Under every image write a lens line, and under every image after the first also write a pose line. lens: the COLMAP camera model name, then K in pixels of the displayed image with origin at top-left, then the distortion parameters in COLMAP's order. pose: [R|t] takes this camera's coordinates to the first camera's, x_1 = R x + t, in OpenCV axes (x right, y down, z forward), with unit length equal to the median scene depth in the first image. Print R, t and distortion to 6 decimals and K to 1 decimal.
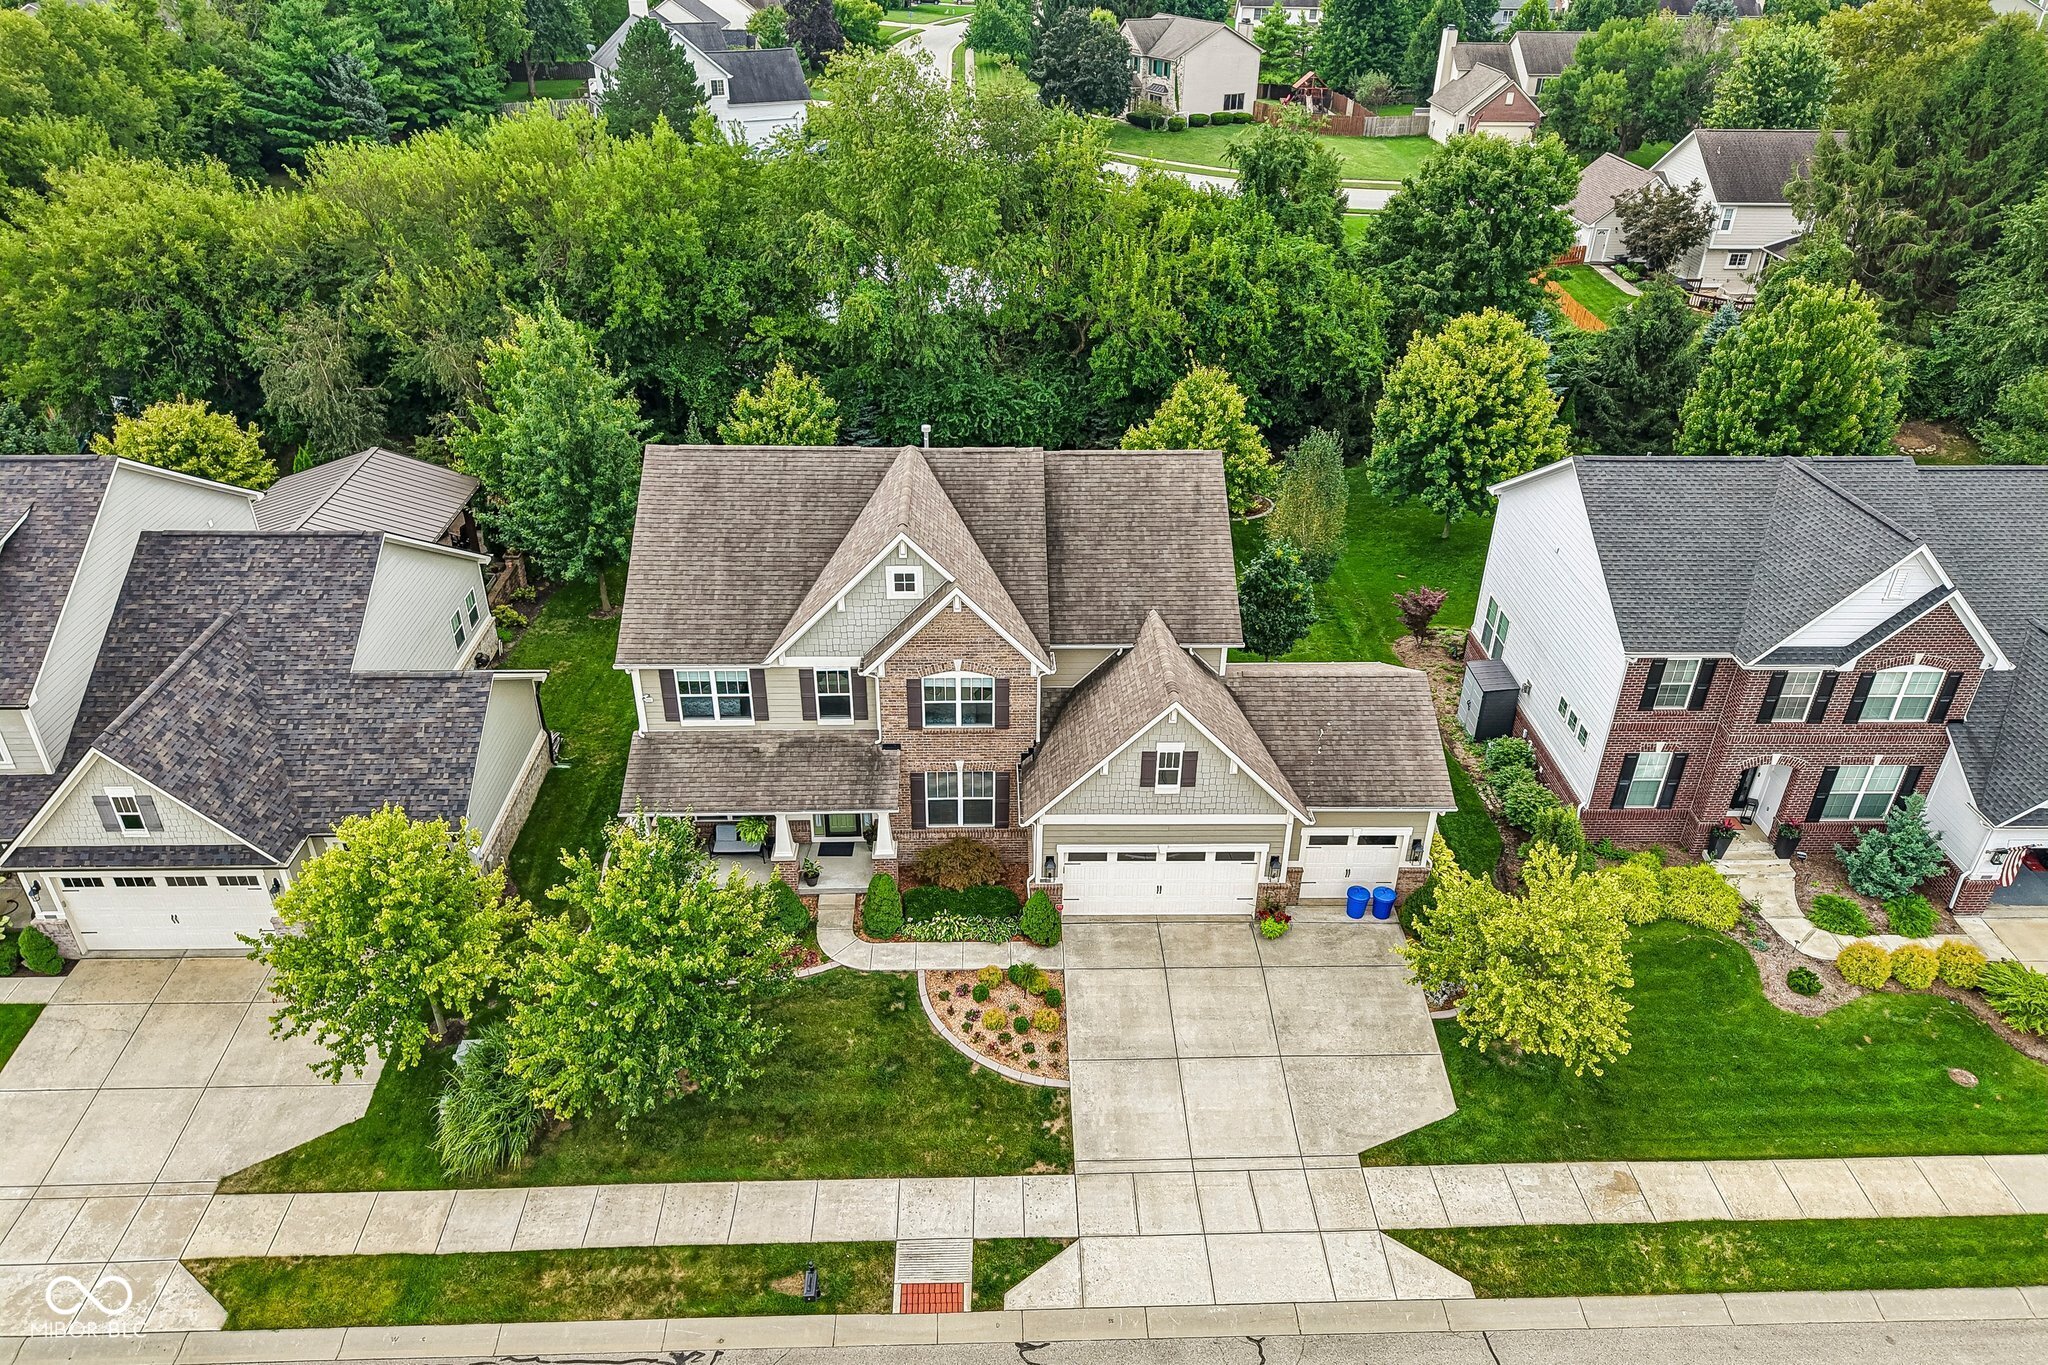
lens RADIAL K [[1362.7, 0, 1024.0], [0, 1362.7, 682.5], [0, 0, 1]] dist [0.009188, -0.005372]
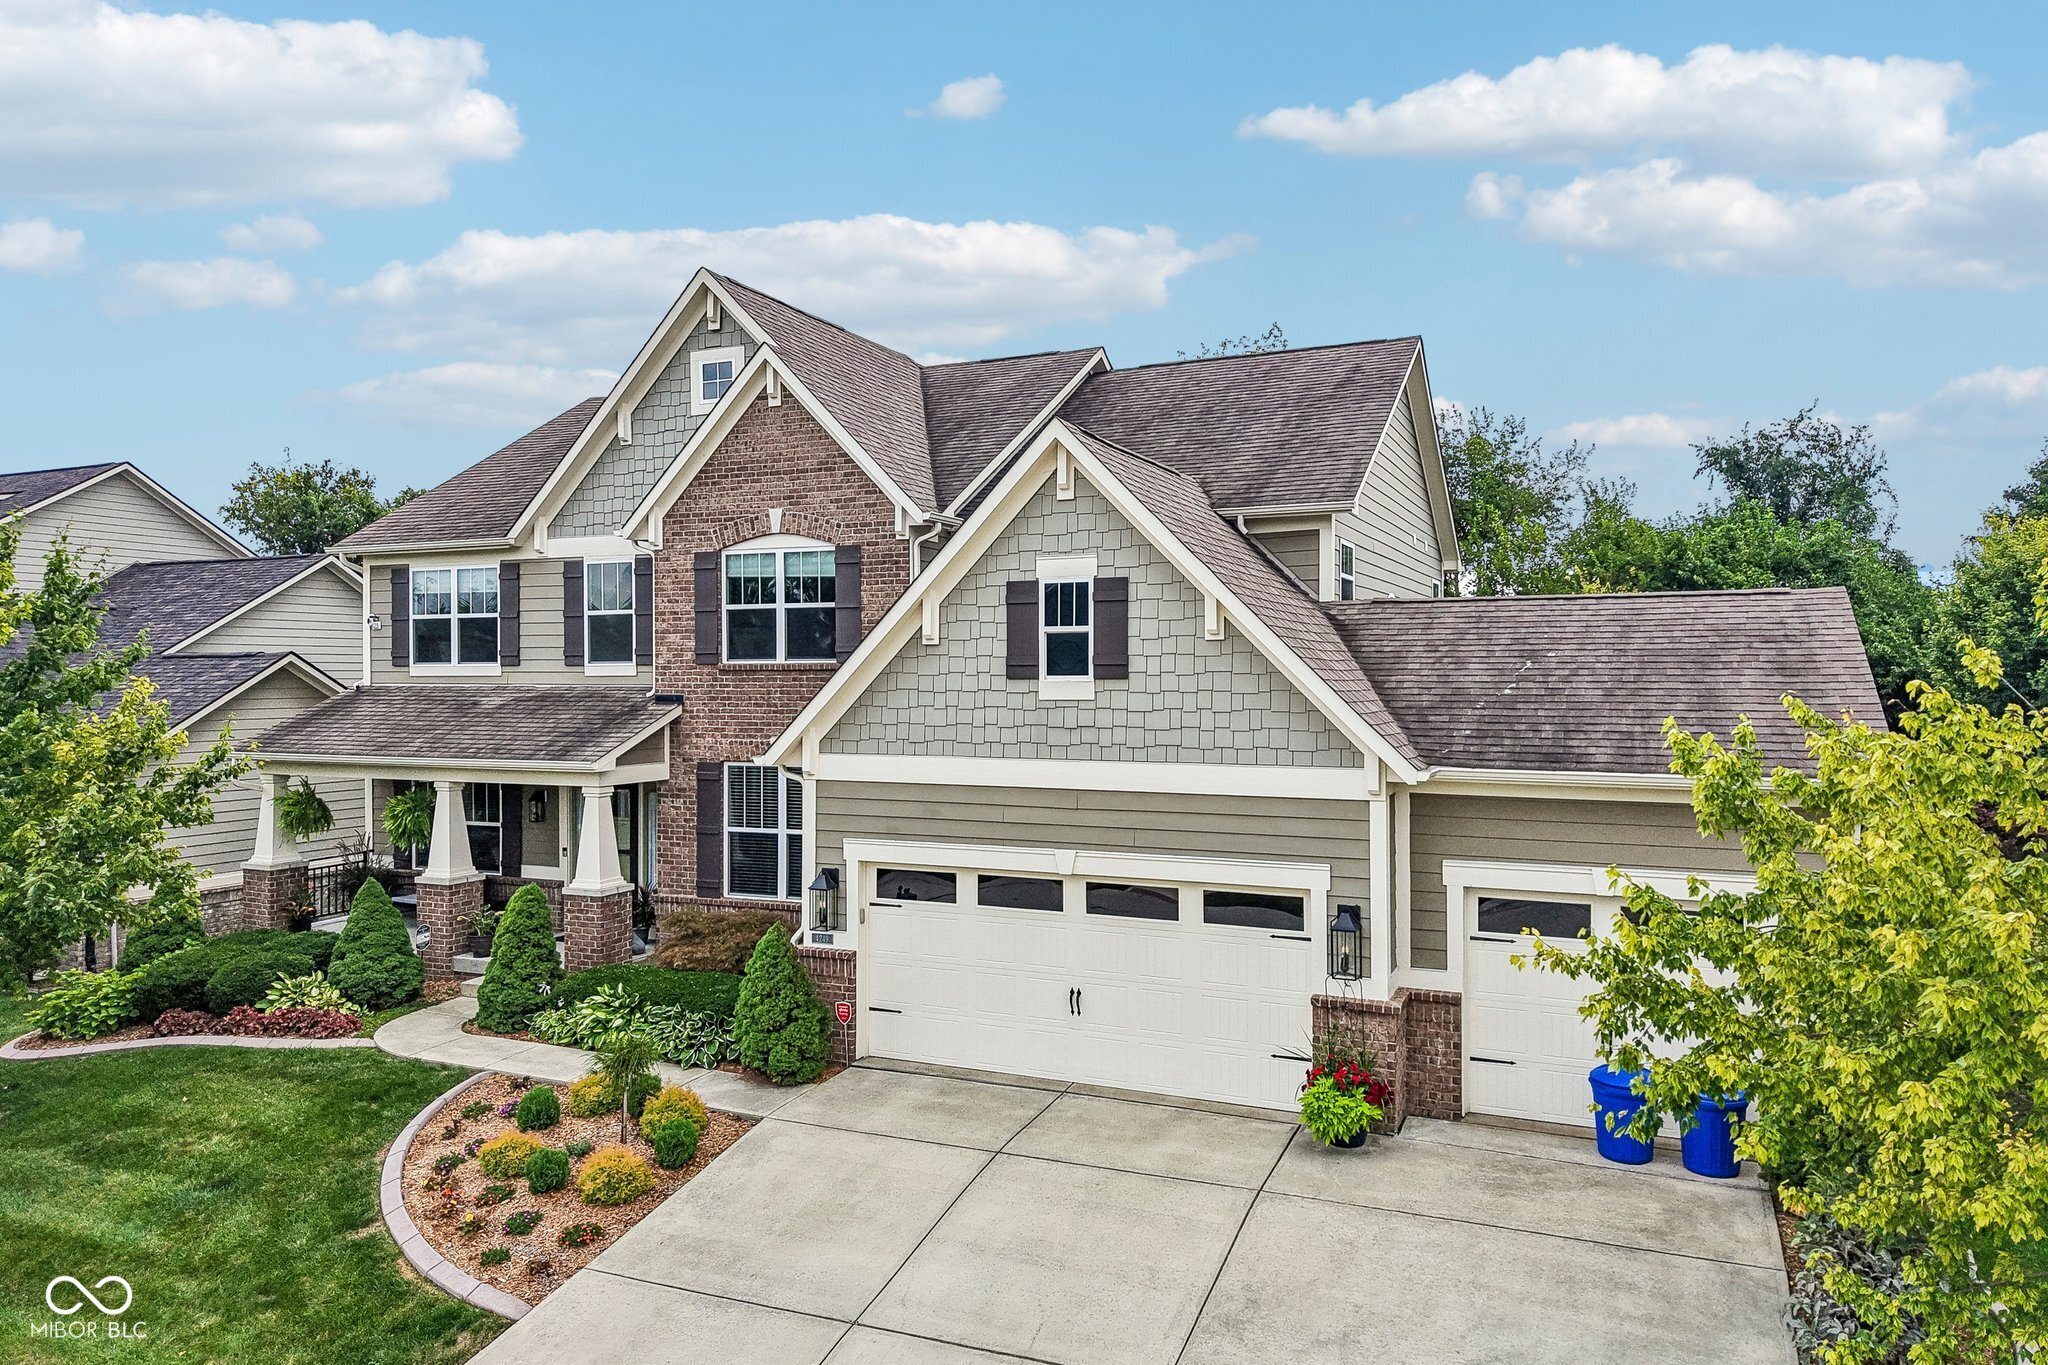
lens RADIAL K [[1378.1, 0, 1024.0], [0, 1378.1, 682.5], [0, 0, 1]] dist [0.036354, -0.068944]
pose [[0.901567, -0.011960, -0.432474, 0.266745], [-0.211571, 0.859749, -0.464833, 0.267186], [0.377378, 0.510577, 0.772591, 0.641369]]
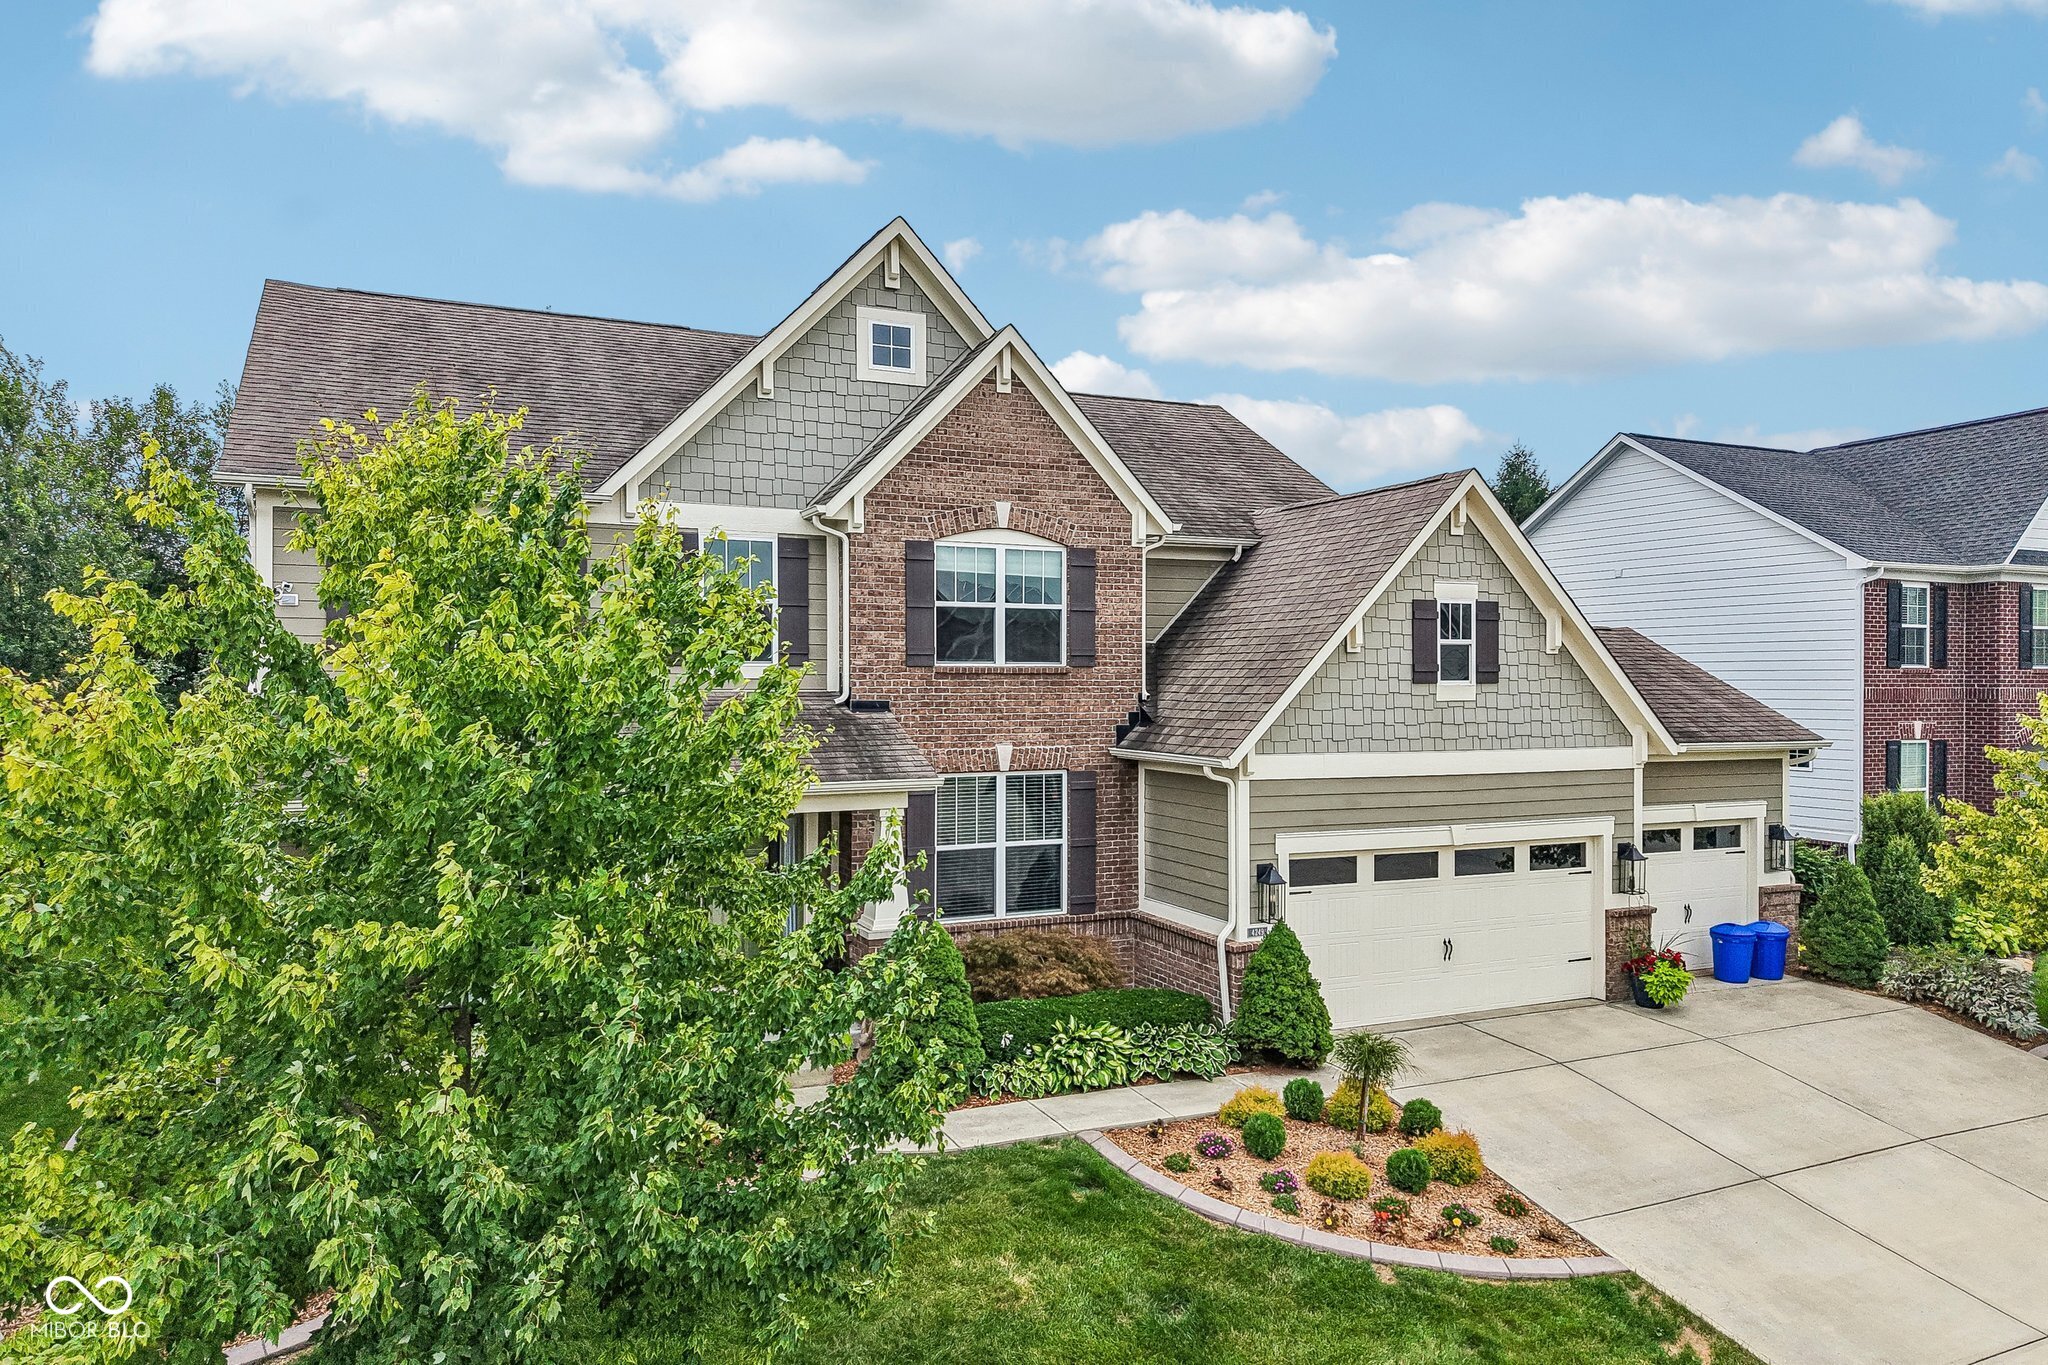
lens RADIAL K [[1371.2, 0, 1012.0], [0, 1371.2, 702.9], [0, 0, 1]] dist [-0.014554, -0.002448]
pose [[0.926046, -0.018804, 0.376942, -0.231589], [0.203530, 0.865963, -0.456819, 0.271590], [-0.317828, 0.499754, 0.805749, 0.619822]]
